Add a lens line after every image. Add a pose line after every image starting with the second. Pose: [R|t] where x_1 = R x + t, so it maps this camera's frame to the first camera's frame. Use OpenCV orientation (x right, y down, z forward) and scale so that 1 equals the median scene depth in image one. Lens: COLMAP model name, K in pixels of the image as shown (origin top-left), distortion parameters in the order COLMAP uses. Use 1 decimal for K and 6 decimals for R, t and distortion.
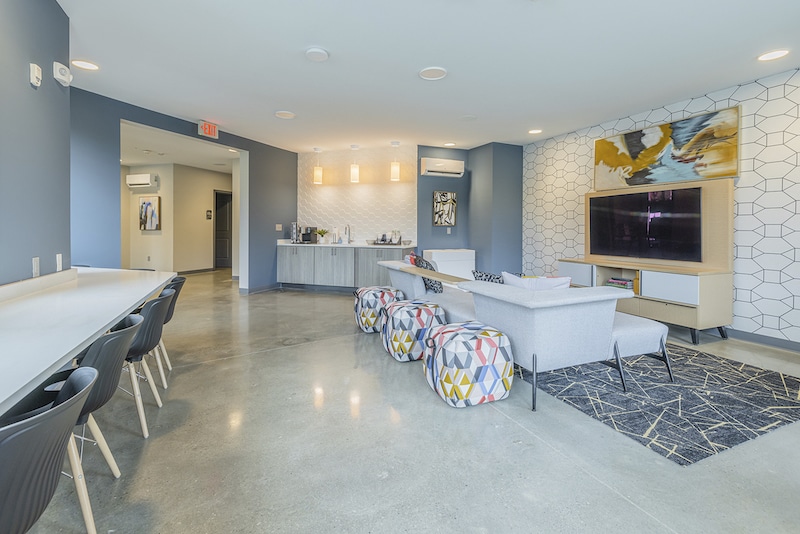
lens RADIAL K [[381.2, 0, 398.5], [0, 381.2, 229.2], [0, 0, 1]] dist [0.002936, 0.000386]
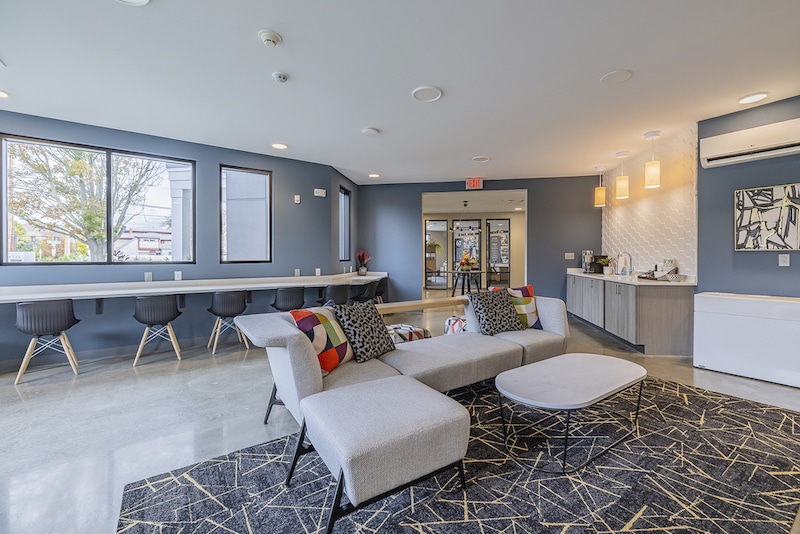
lens RADIAL K [[336.0, 0, 405.0], [0, 336.0, 258.8], [0, 0, 1]] dist [-0.001710, -0.000281]
pose [[0.206980, 0.000523, -0.978345, 0.465041], [0.000503, 1.000000, 0.000641, 0.001694], [0.978345, -0.000624, 0.206979, 0.402999]]
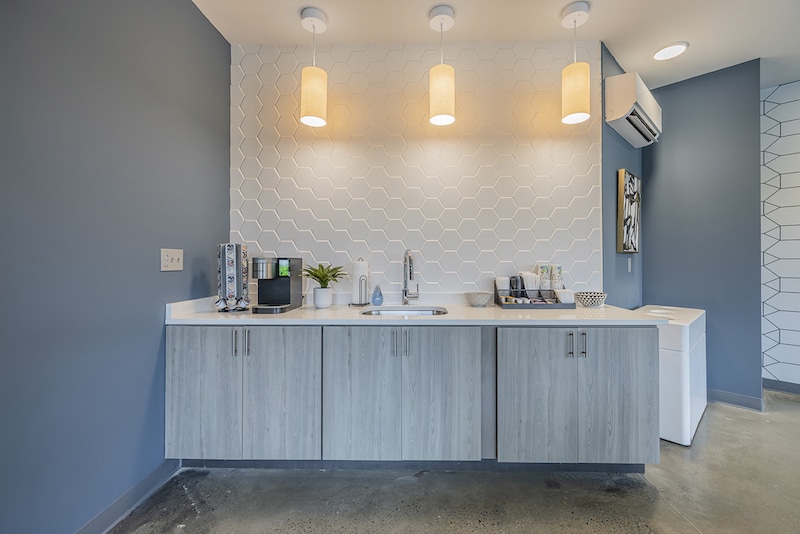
lens RADIAL K [[336.0, 0, 405.0], [0, 336.0, 258.8], [0, 0, 1]] dist [-0.001710, -0.000281]
pose [[0.941205, -0.005882, 0.337785, -0.239155], [0.006569, 0.999978, -0.000890, -0.003936], [-0.337772, 0.003056, 0.941223, 0.718992]]
